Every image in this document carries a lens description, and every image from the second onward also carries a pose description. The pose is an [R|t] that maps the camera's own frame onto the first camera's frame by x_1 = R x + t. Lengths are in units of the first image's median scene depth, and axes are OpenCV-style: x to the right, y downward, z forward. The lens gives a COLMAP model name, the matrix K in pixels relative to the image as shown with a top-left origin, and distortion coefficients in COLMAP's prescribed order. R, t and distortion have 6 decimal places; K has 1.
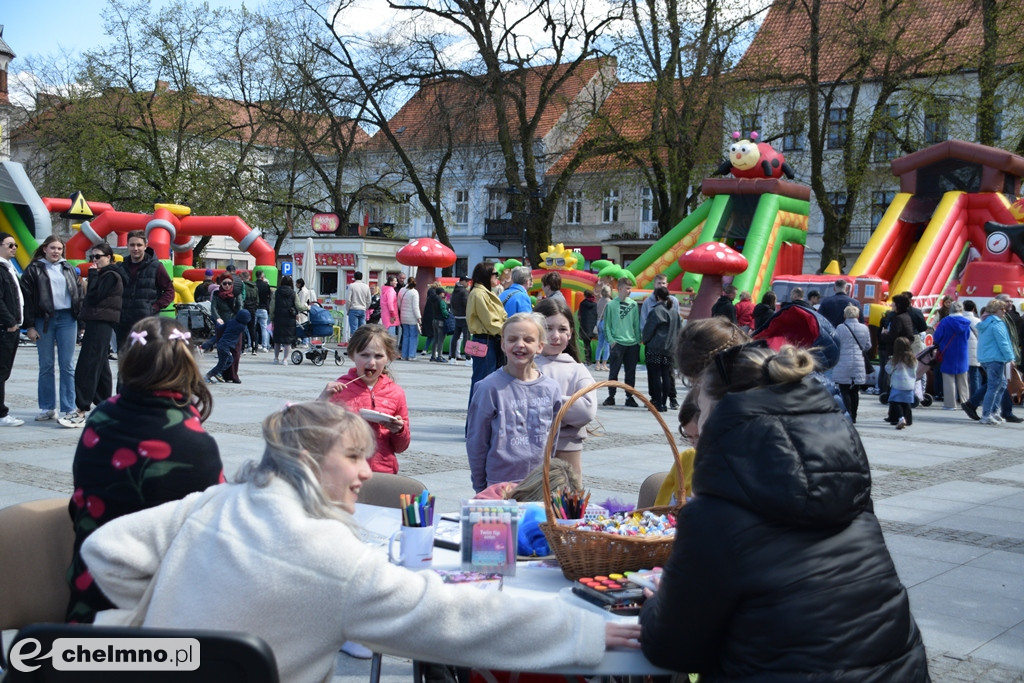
lens RADIAL K [[1207.5, 0, 512.1], [0, 1207.5, 341.3], [0, 0, 1]] dist [-0.015419, 0.000000]
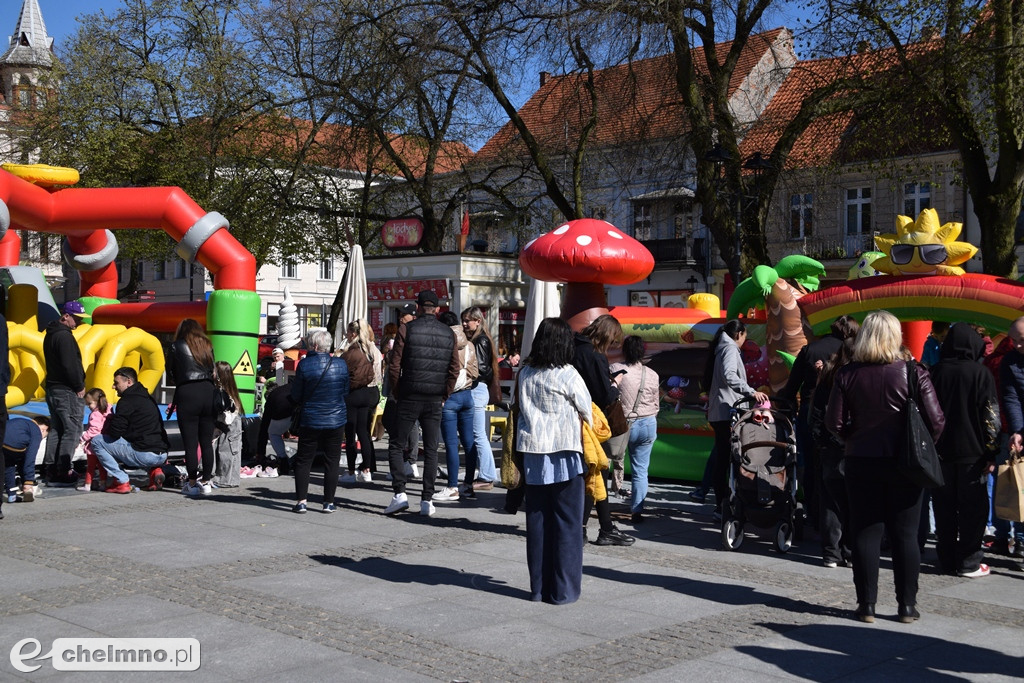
lens RADIAL K [[1207.5, 0, 514.5], [0, 1207.5, 342.3], [0, 0, 1]] dist [-0.015419, 0.000000]
pose [[0.995218, -0.021848, -0.095204, -0.032812], [0.018365, 0.999135, -0.037307, -0.014157], [0.095936, 0.035380, 0.994759, 0.334272]]
